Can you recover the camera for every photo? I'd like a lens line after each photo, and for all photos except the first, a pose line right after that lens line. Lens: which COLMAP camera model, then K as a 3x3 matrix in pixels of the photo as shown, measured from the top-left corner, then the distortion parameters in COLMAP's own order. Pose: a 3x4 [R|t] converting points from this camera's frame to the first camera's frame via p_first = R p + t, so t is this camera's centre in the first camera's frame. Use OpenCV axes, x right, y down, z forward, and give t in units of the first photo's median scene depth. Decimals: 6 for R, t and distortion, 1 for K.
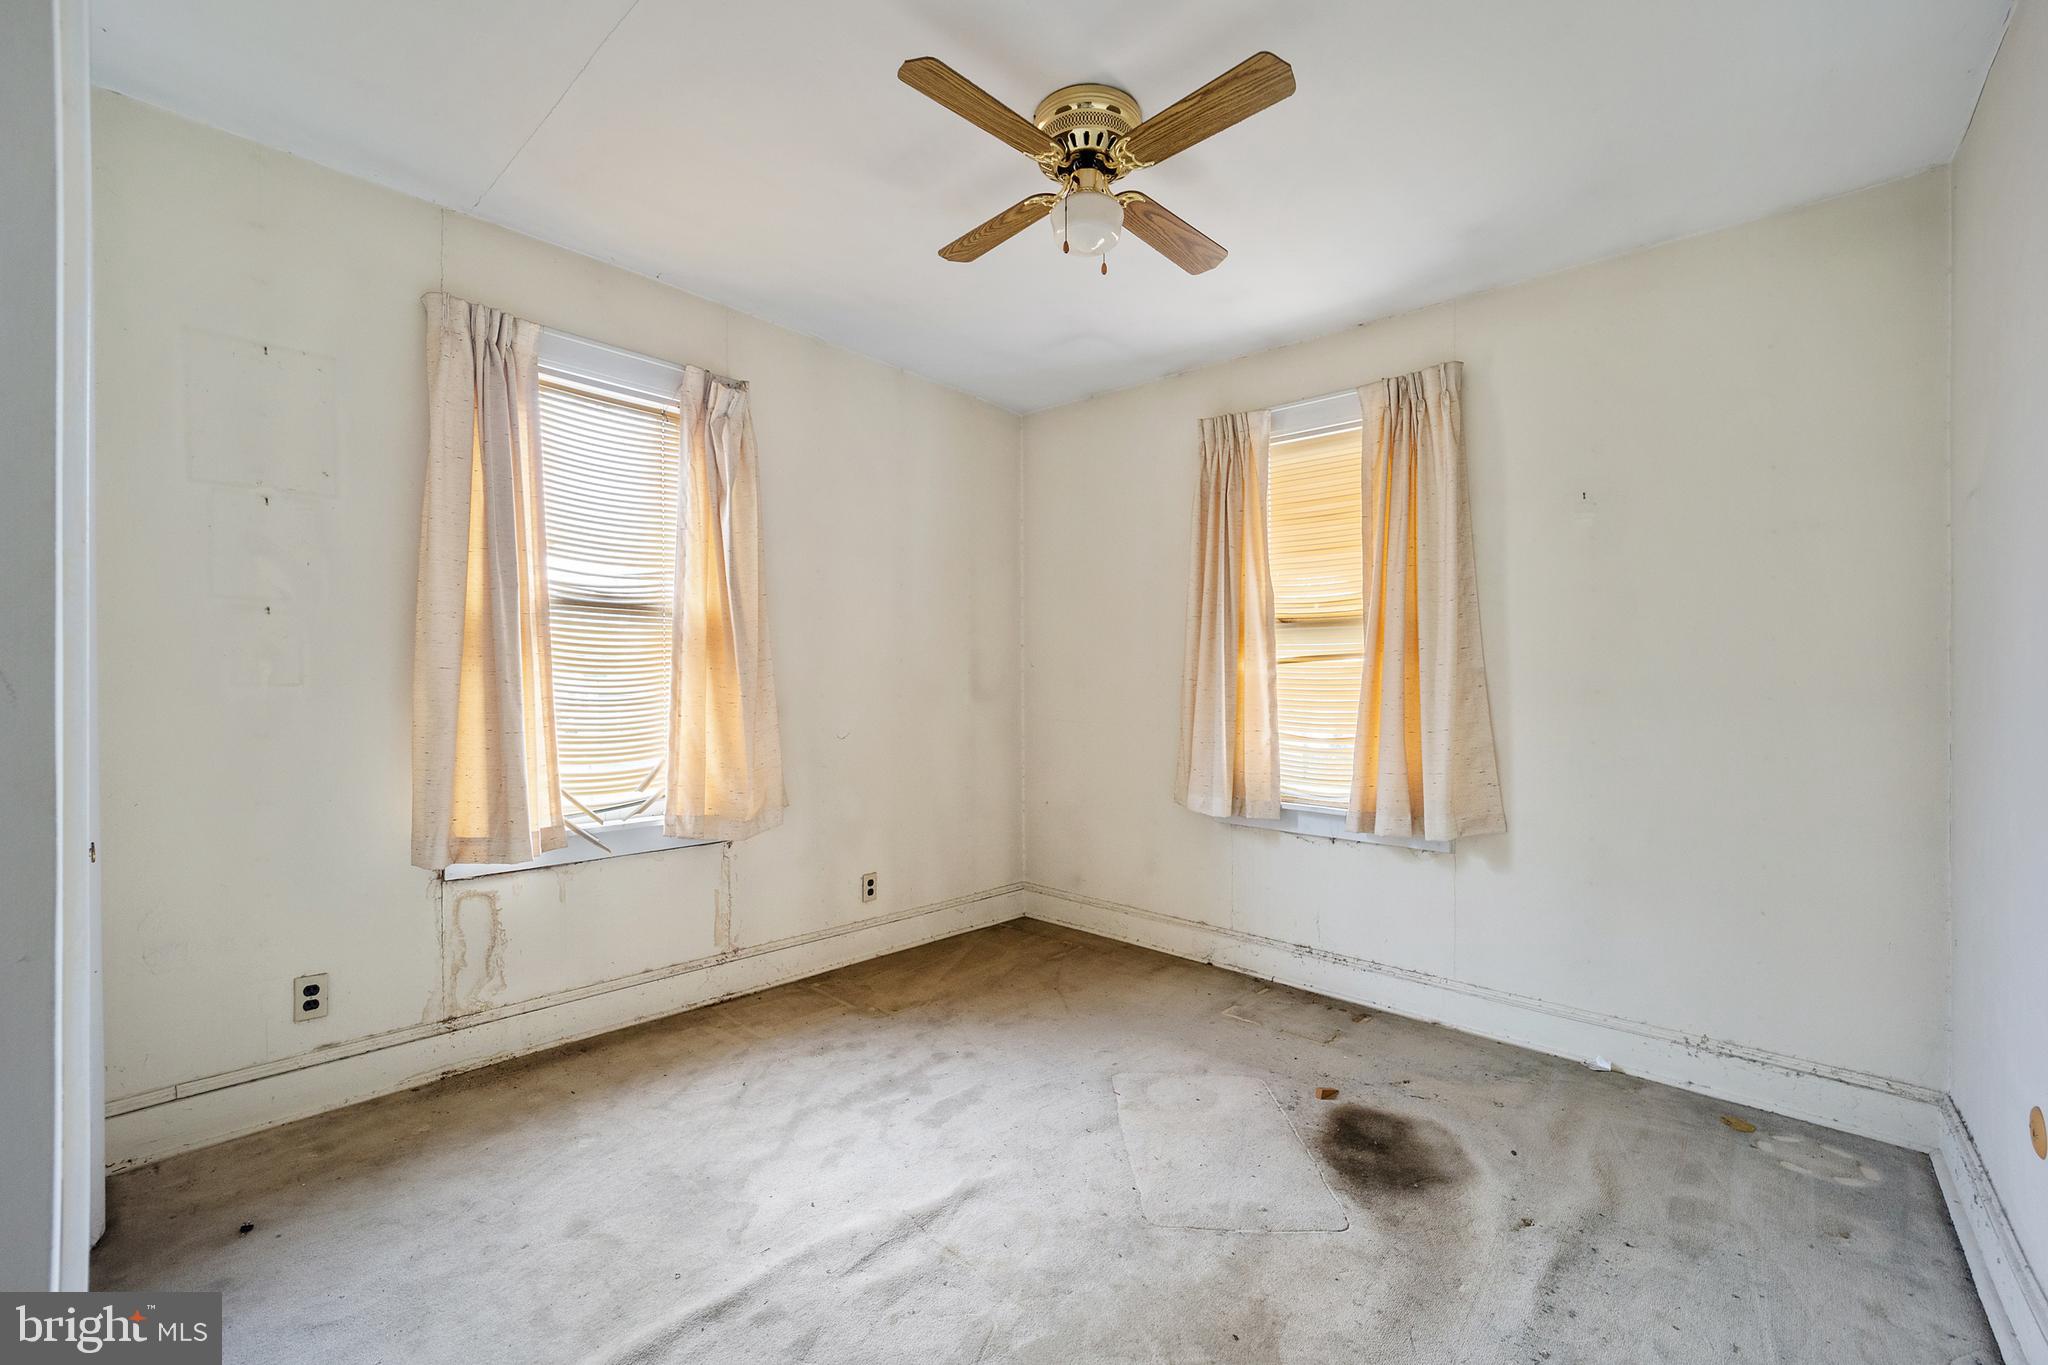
lens RADIAL K [[831.2, 0, 1024.0], [0, 831.2, 682.5], [0, 0, 1]] dist [-0.000548, -0.000194]
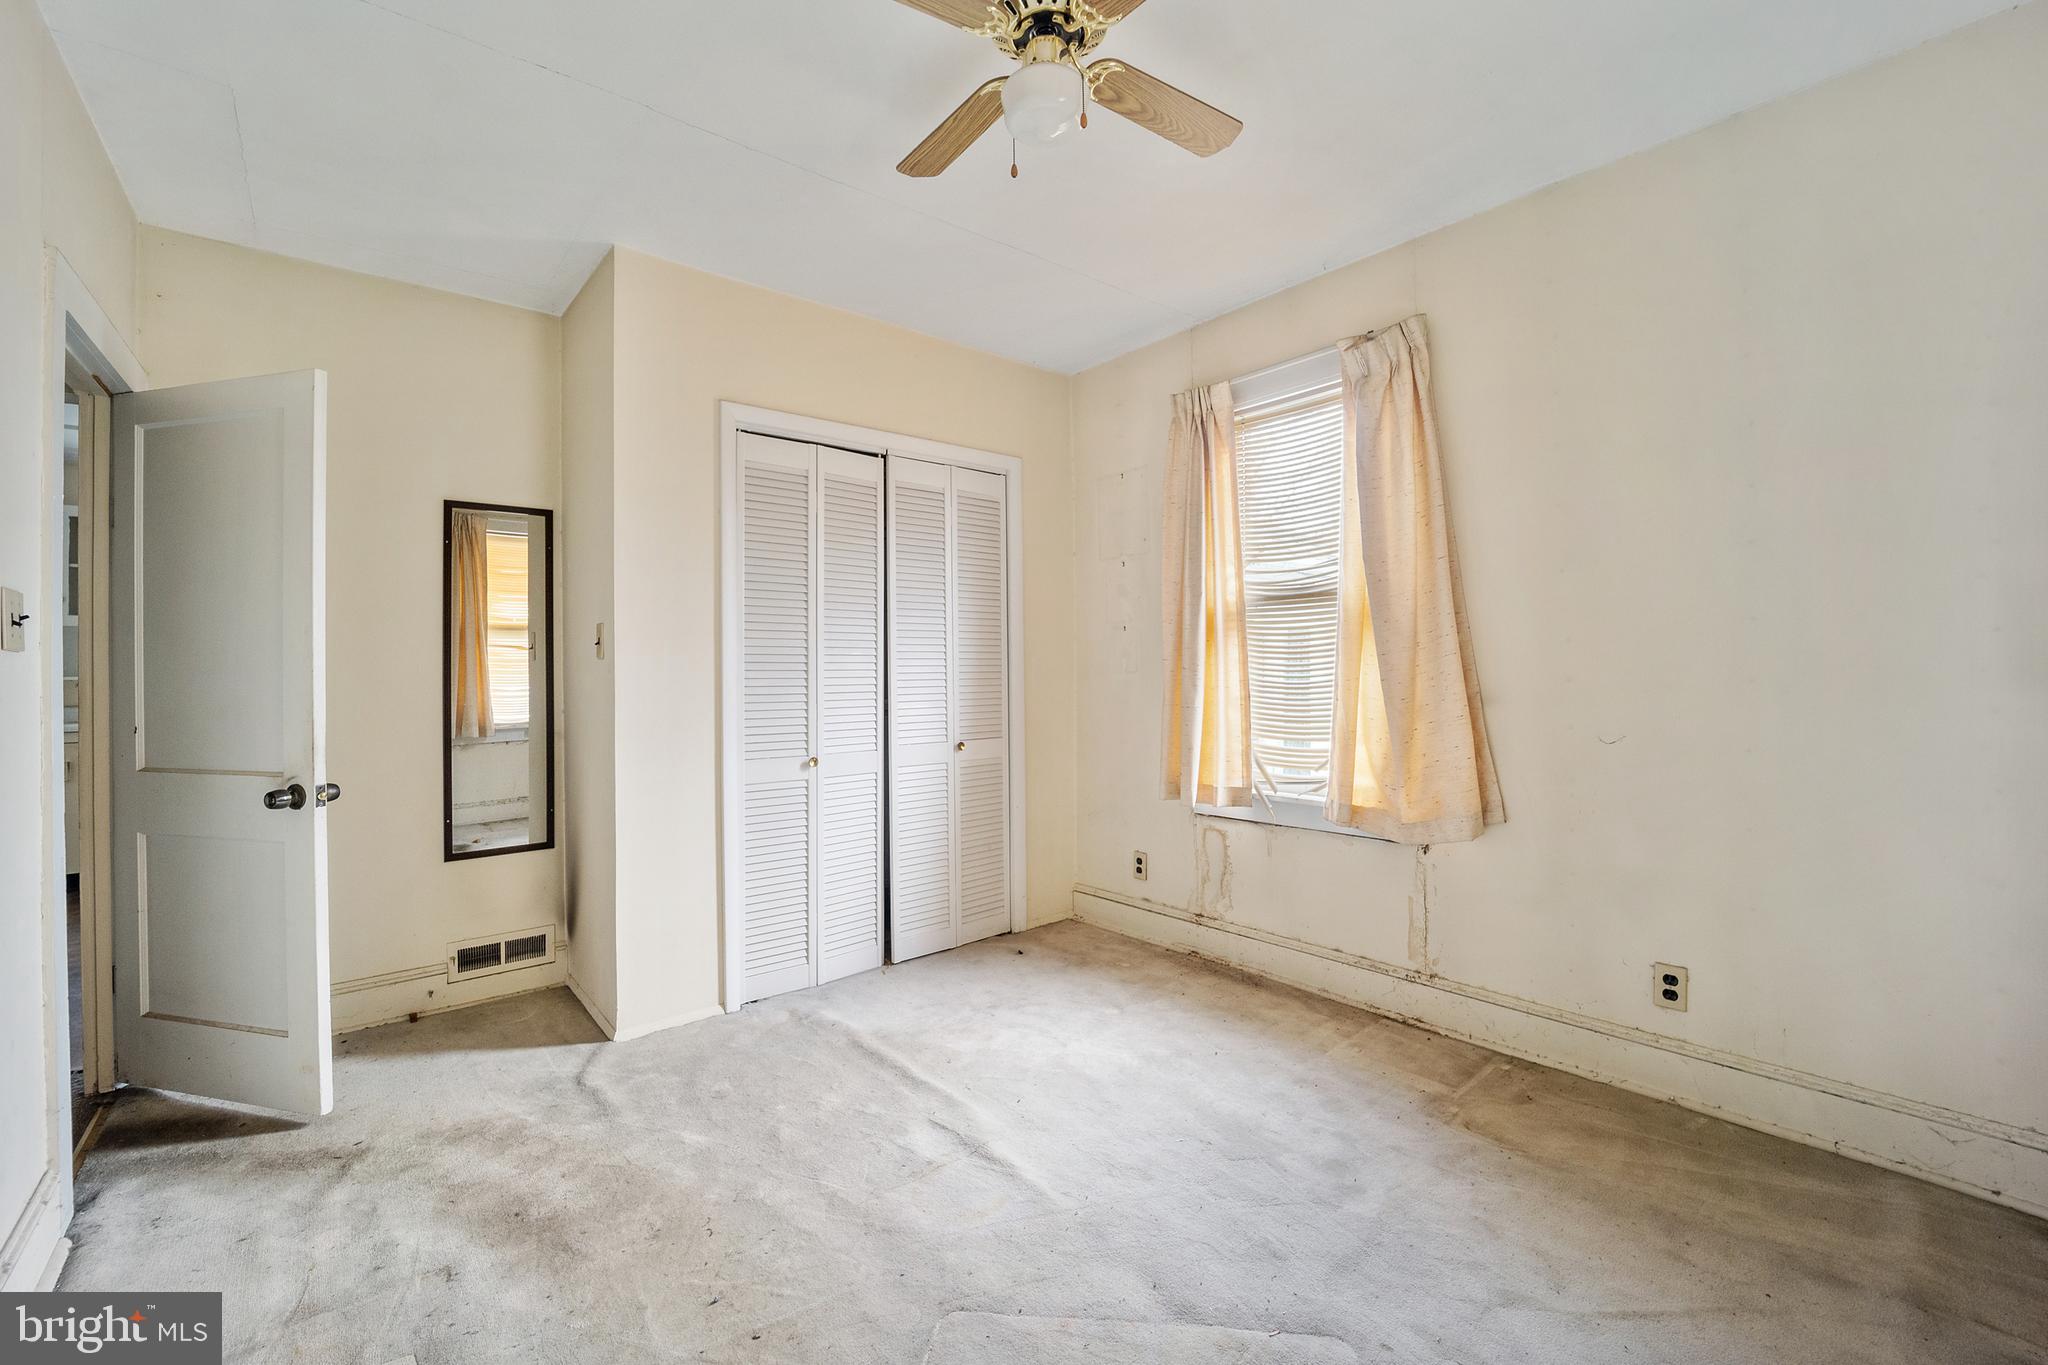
lens RADIAL K [[856.0, 0, 1028.4], [0, 856.0, 661.0], [0, 0, 1]] dist [-0.016792, -0.000129]
pose [[-0.117032, -0.018800, -0.992950, 0.700421], [0.016584, 0.999644, -0.020881, 0.010411], [0.992990, -0.018911, -0.116678, 0.834715]]
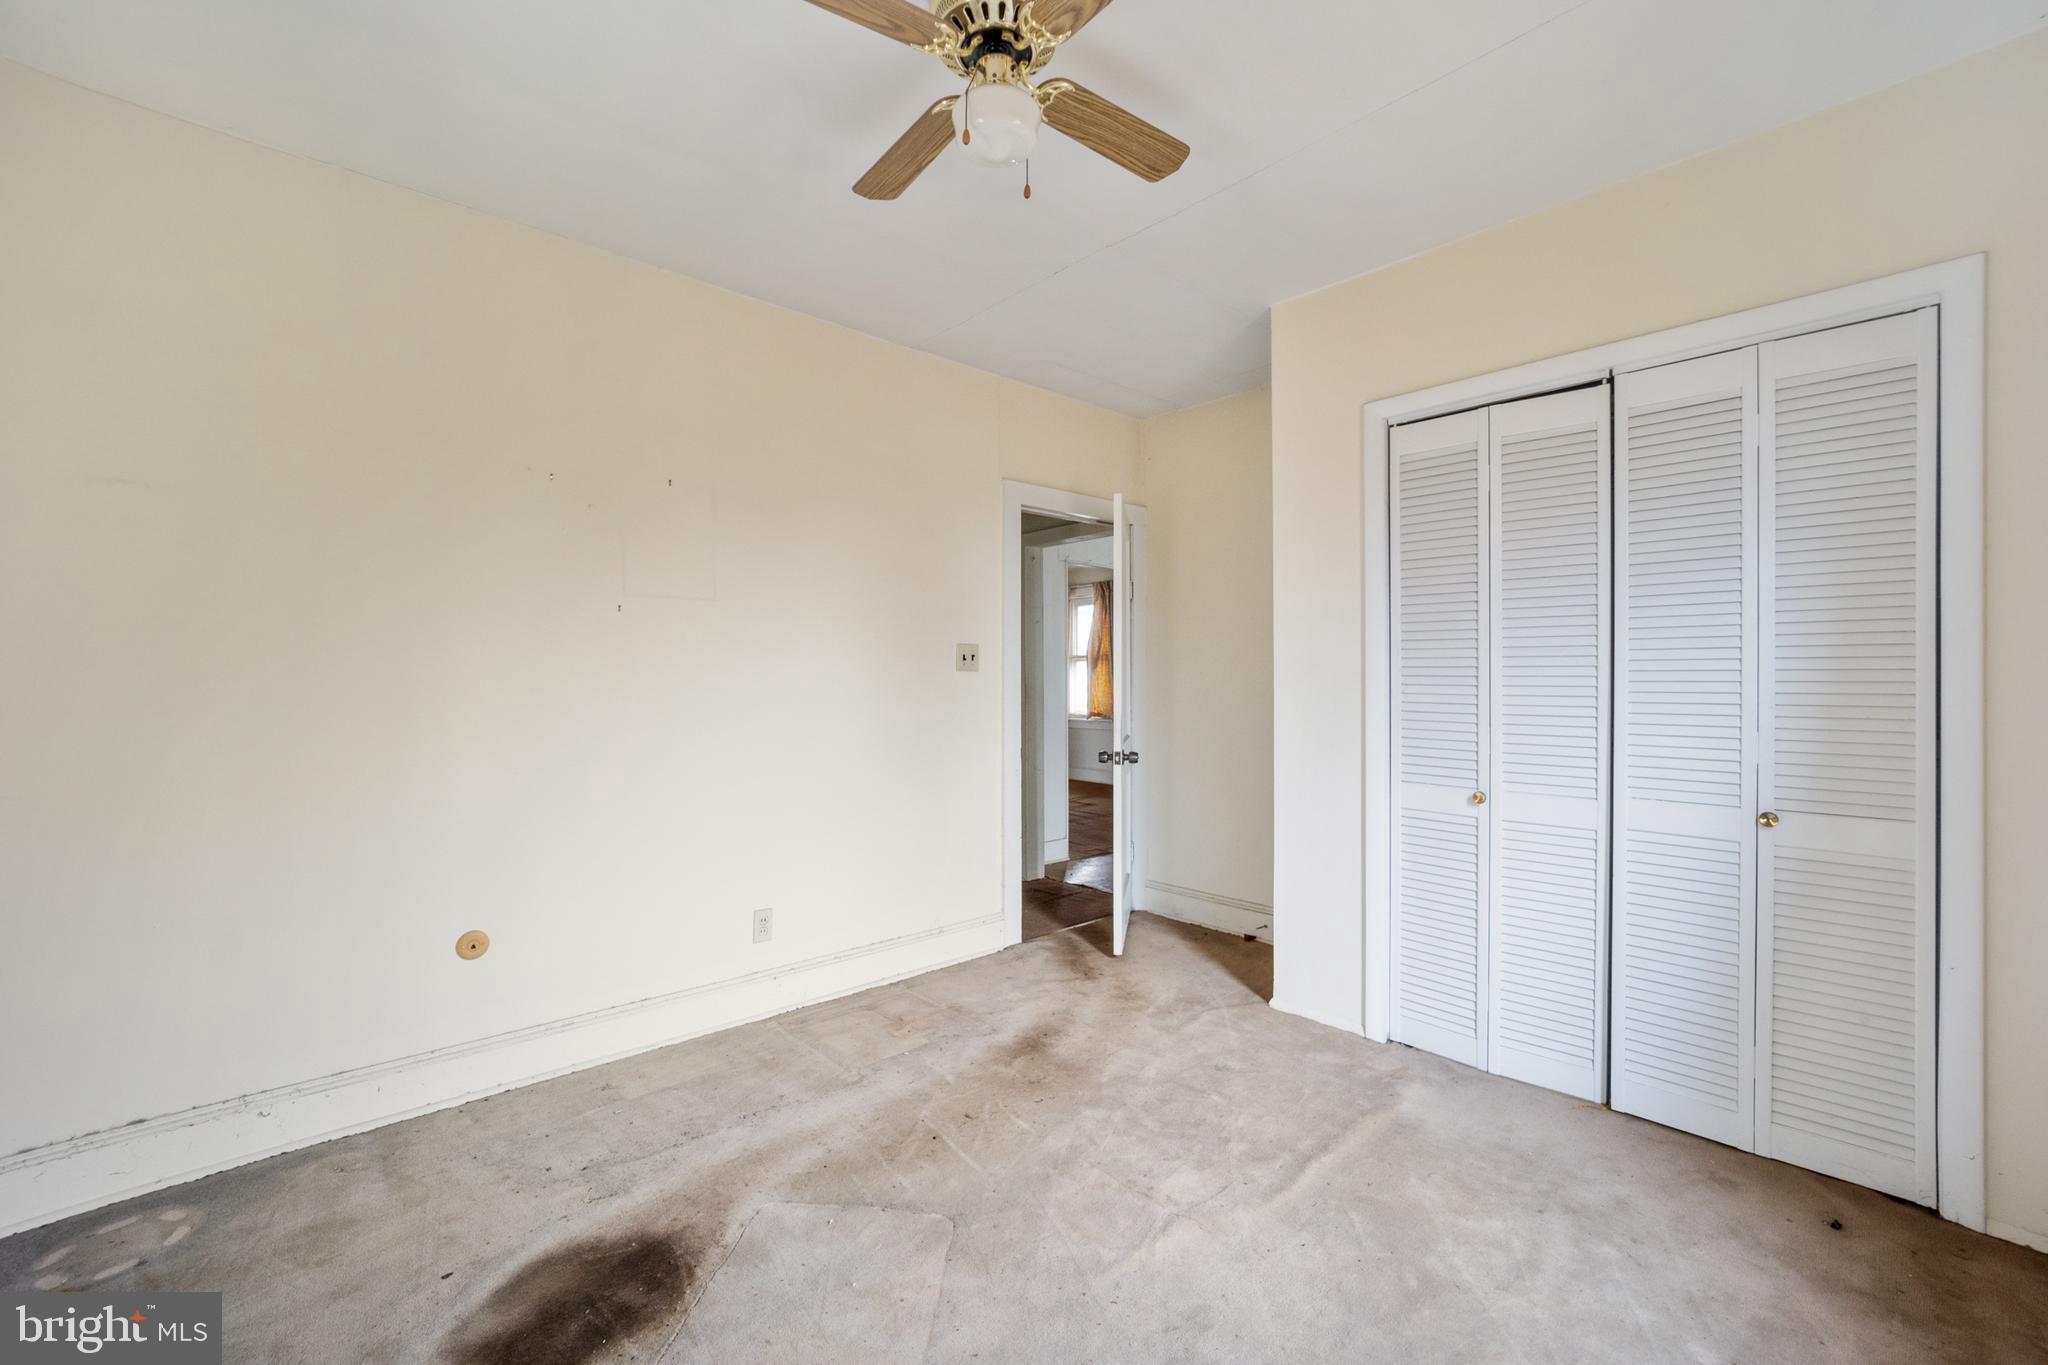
lens RADIAL K [[869.9, 0, 1011.9], [0, 869.9, 672.4], [0, 0, 1]] dist [0.000150, -0.000015]
pose [[-0.995272, -0.006593, 0.096900, -0.017302], [-0.007369, 0.999944, -0.007646, -0.010522], [-0.096845, -0.008324, -0.995265, 1.446355]]
